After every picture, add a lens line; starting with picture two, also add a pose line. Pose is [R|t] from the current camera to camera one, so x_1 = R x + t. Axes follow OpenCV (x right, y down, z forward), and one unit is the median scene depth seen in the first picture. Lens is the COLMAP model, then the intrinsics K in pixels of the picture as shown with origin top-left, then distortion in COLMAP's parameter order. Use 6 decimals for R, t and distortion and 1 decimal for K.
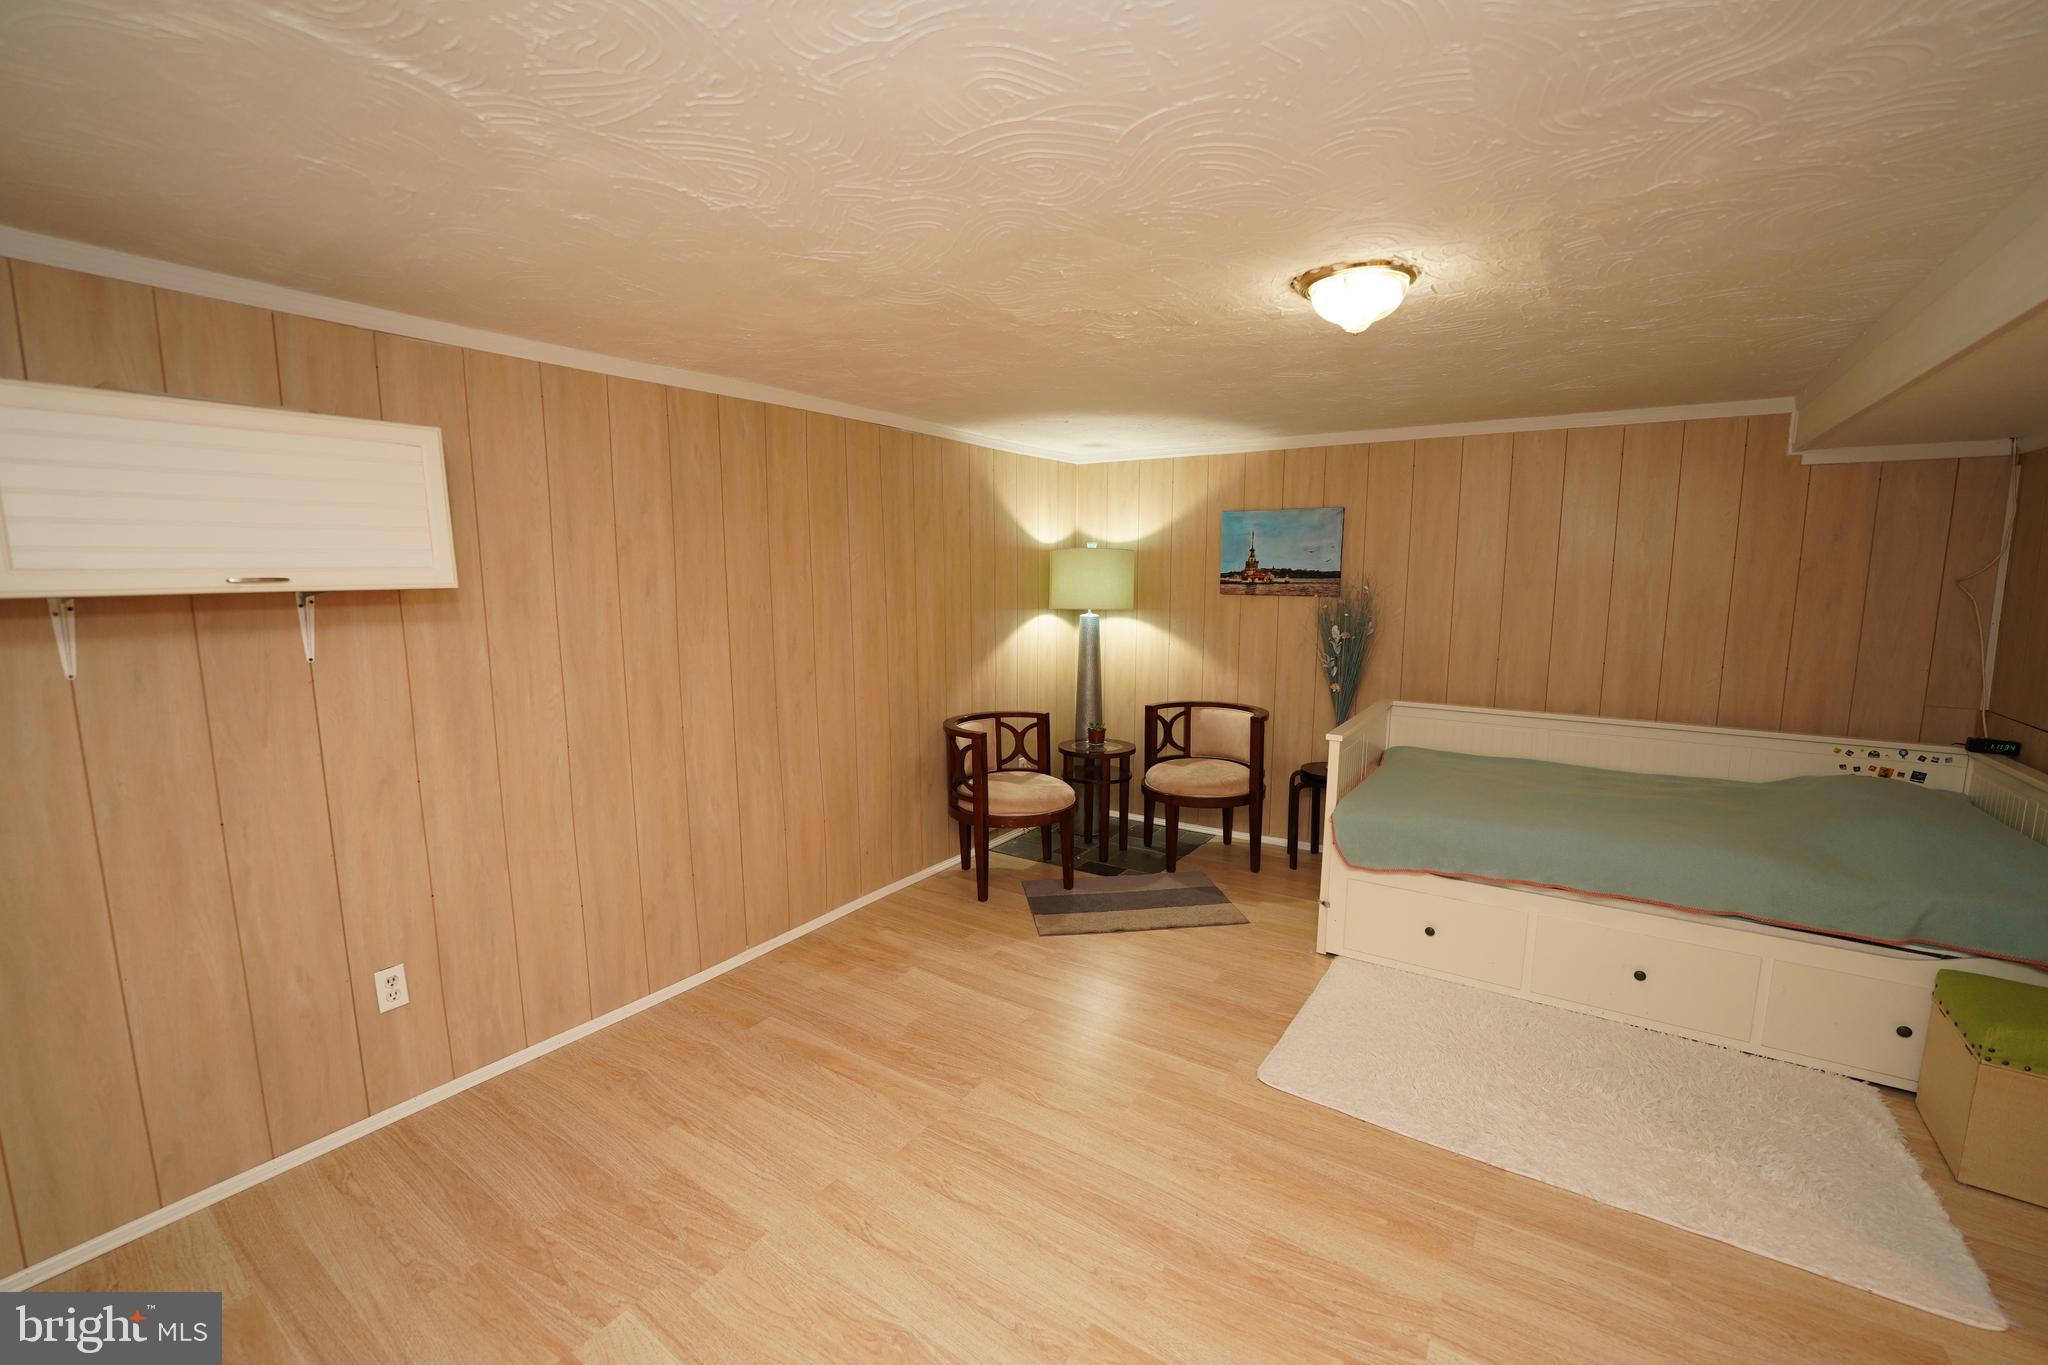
lens RADIAL K [[837.0, 0, 1024.0], [0, 837.0, 682.5], [0, 0, 1]] dist [-0.027047, 0.003845]
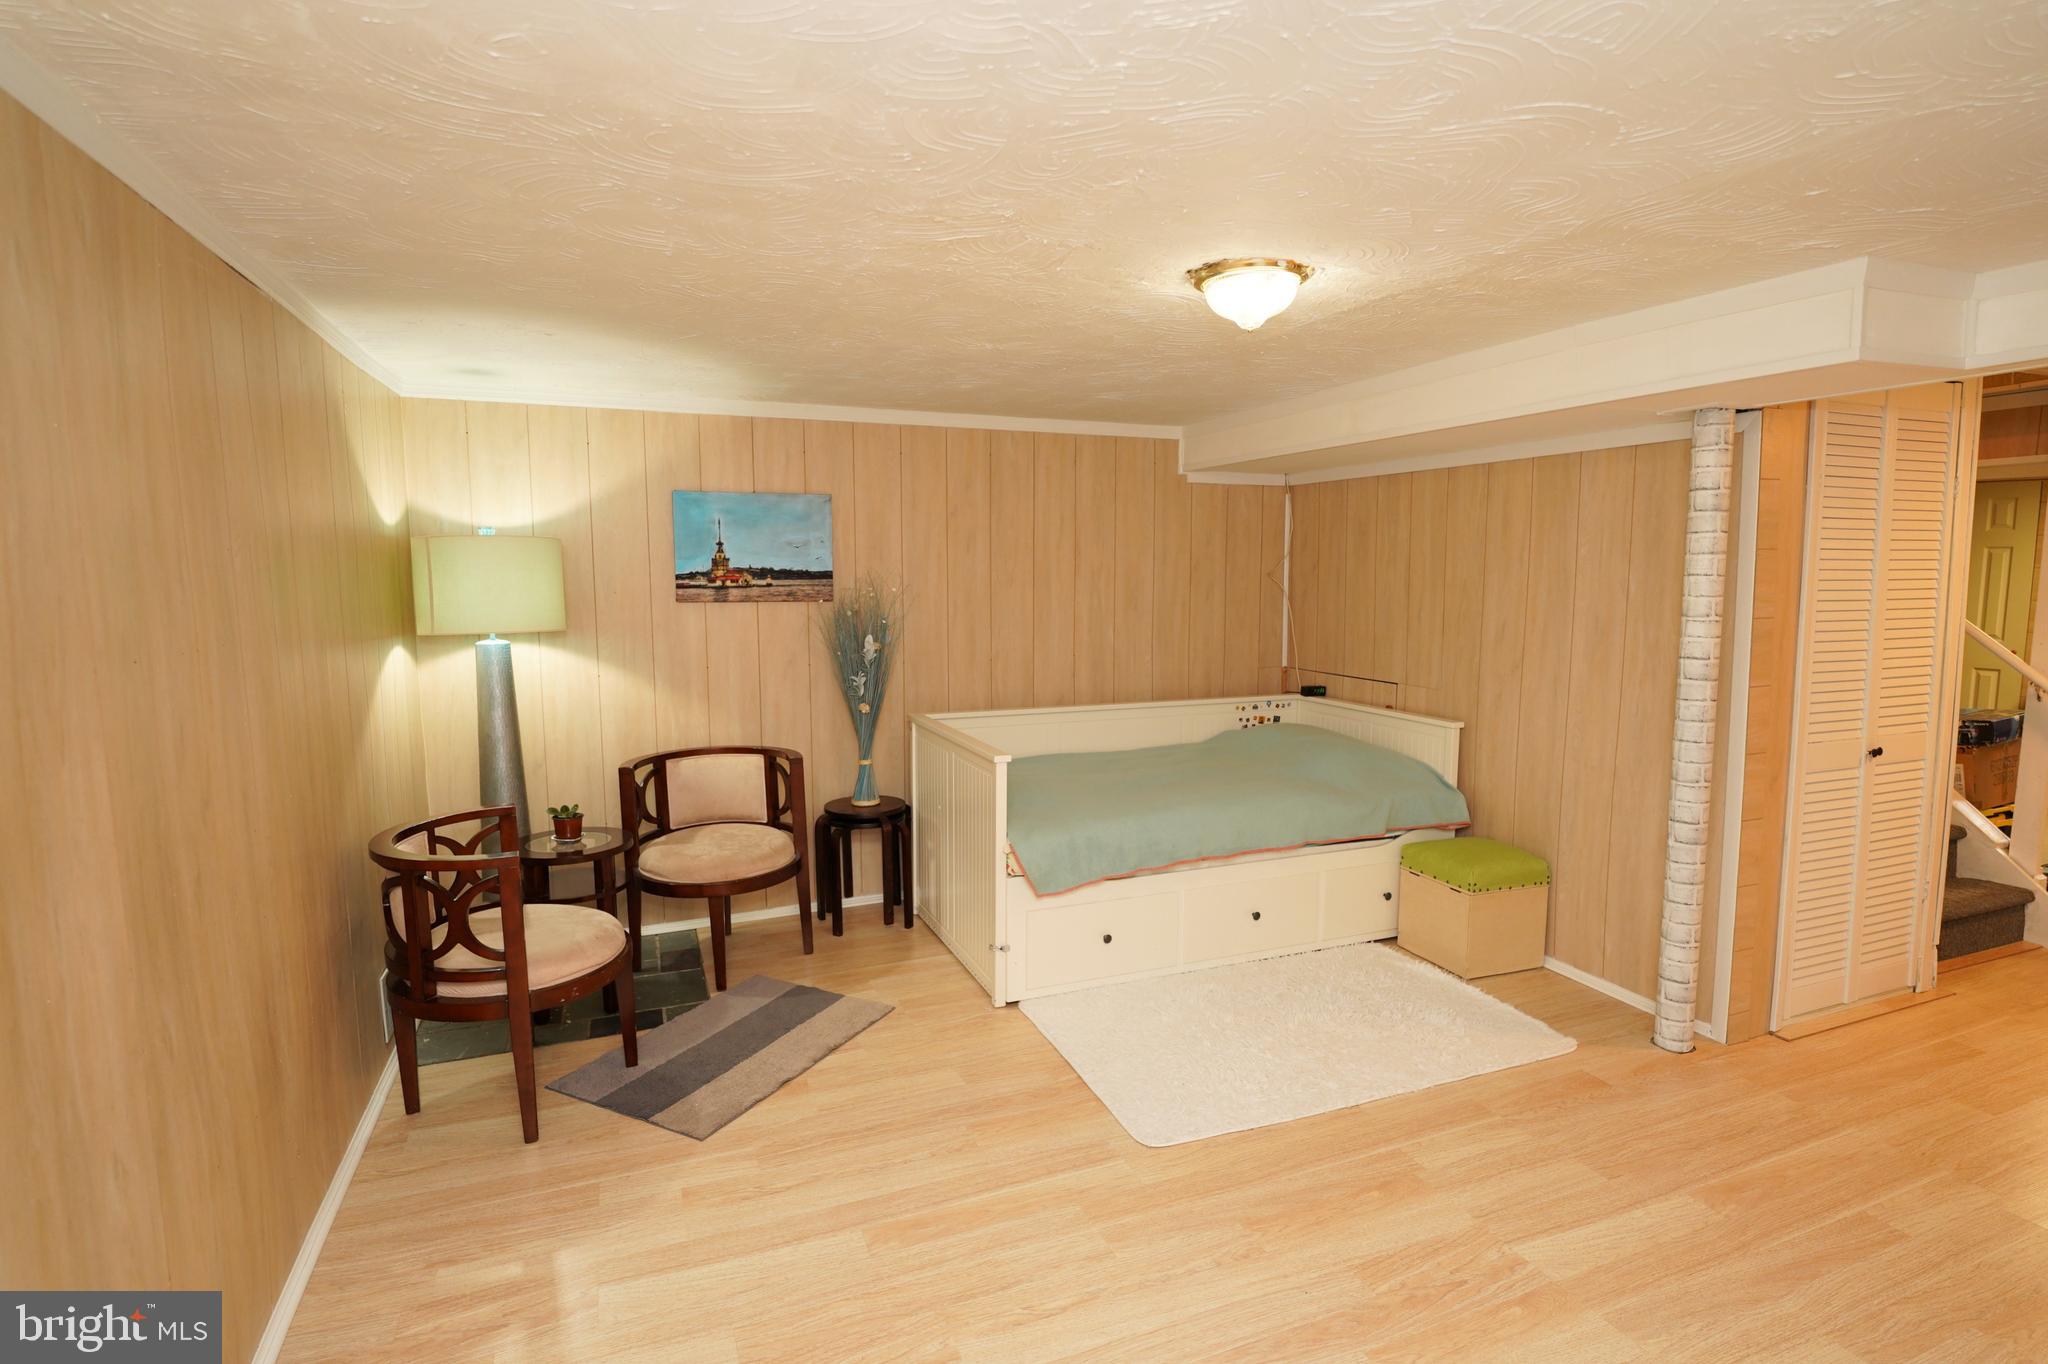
lens RADIAL K [[1019.4, 0, 1024.0], [0, 1019.4, 682.0], [0, 0, 1]] dist [-0.005816, -0.000605]
pose [[0.559205, -0.093247, 0.823769, -0.401572], [0.110259, 0.993192, 0.037577, -0.042916], [-0.821665, 0.069815, 0.565679, 0.291852]]
